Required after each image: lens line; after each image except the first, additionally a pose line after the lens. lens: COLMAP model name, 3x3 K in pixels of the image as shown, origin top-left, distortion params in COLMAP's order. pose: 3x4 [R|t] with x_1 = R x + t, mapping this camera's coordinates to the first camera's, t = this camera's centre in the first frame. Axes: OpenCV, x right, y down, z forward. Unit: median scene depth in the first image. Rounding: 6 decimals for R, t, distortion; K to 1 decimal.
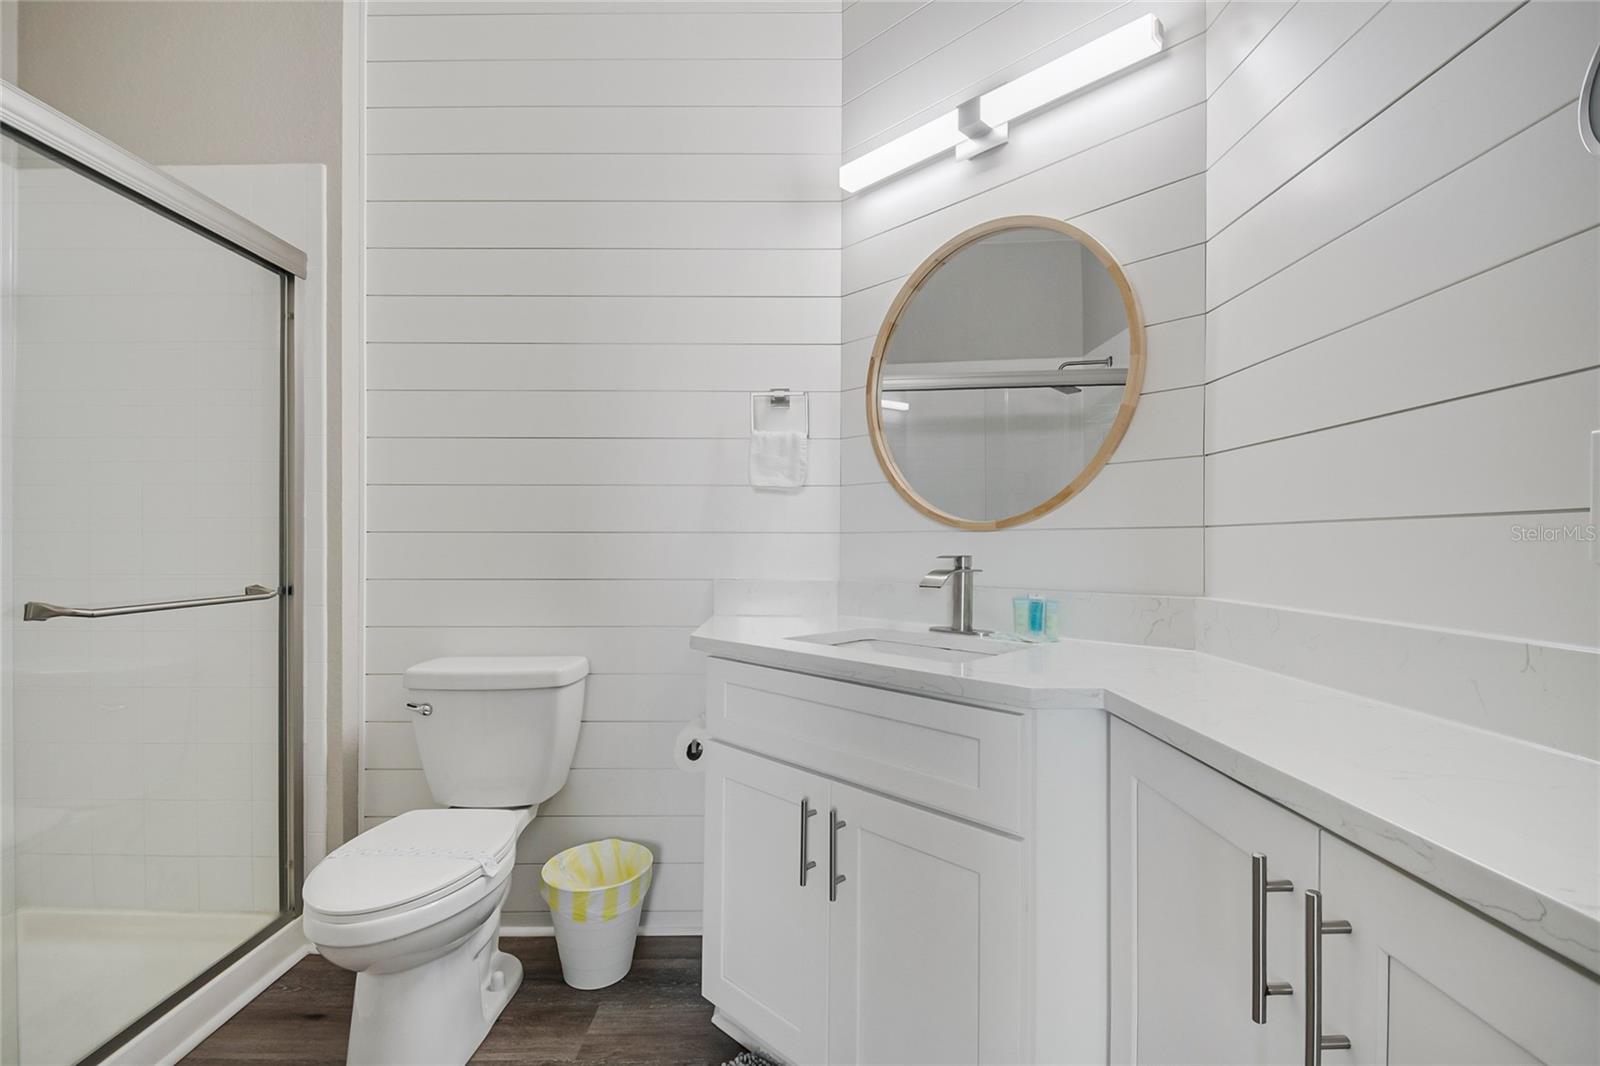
lens RADIAL K [[706.0, 0, 820.8], [0, 706.0, 536.9], [0, 0, 1]] dist [0.038040, -0.023667]
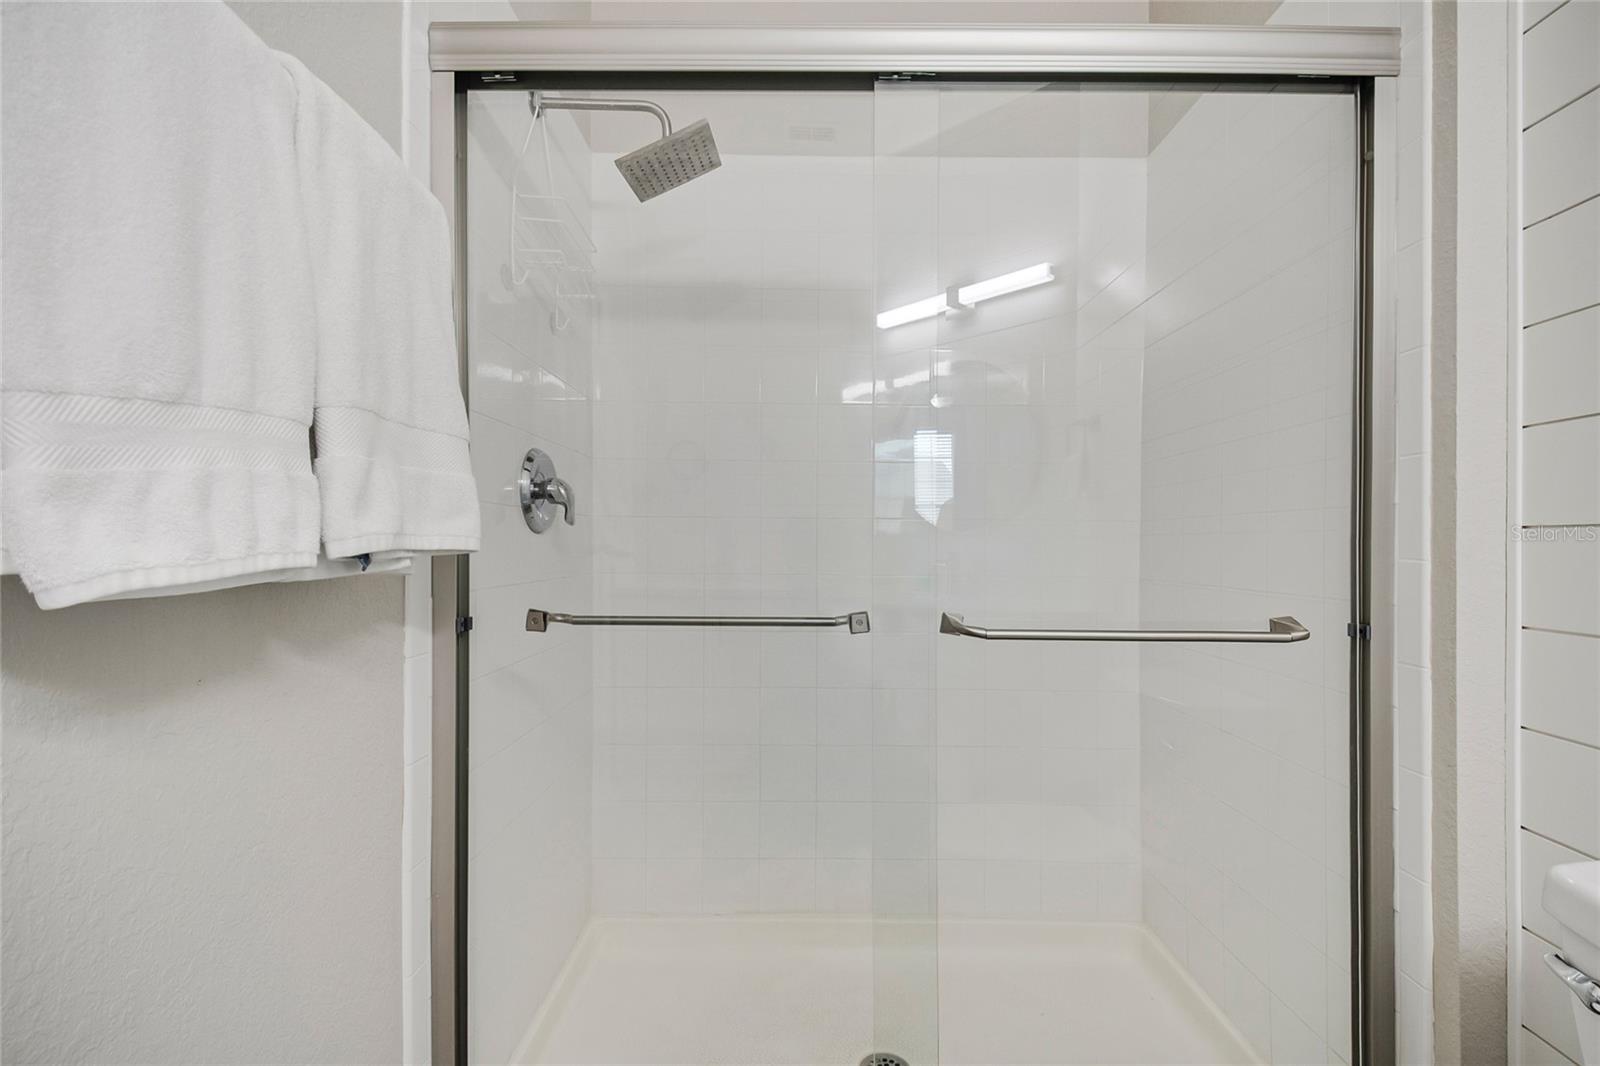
lens RADIAL K [[706.0, 0, 820.8], [0, 706.0, 536.9], [0, 0, 1]] dist [0.038040, -0.023667]
pose [[-0.035531, -0.004562, -0.999358, -0.150761], [0.001714, 0.999988, -0.004626, 0.001105], [0.999367, -0.001878, -0.035523, 0.575032]]
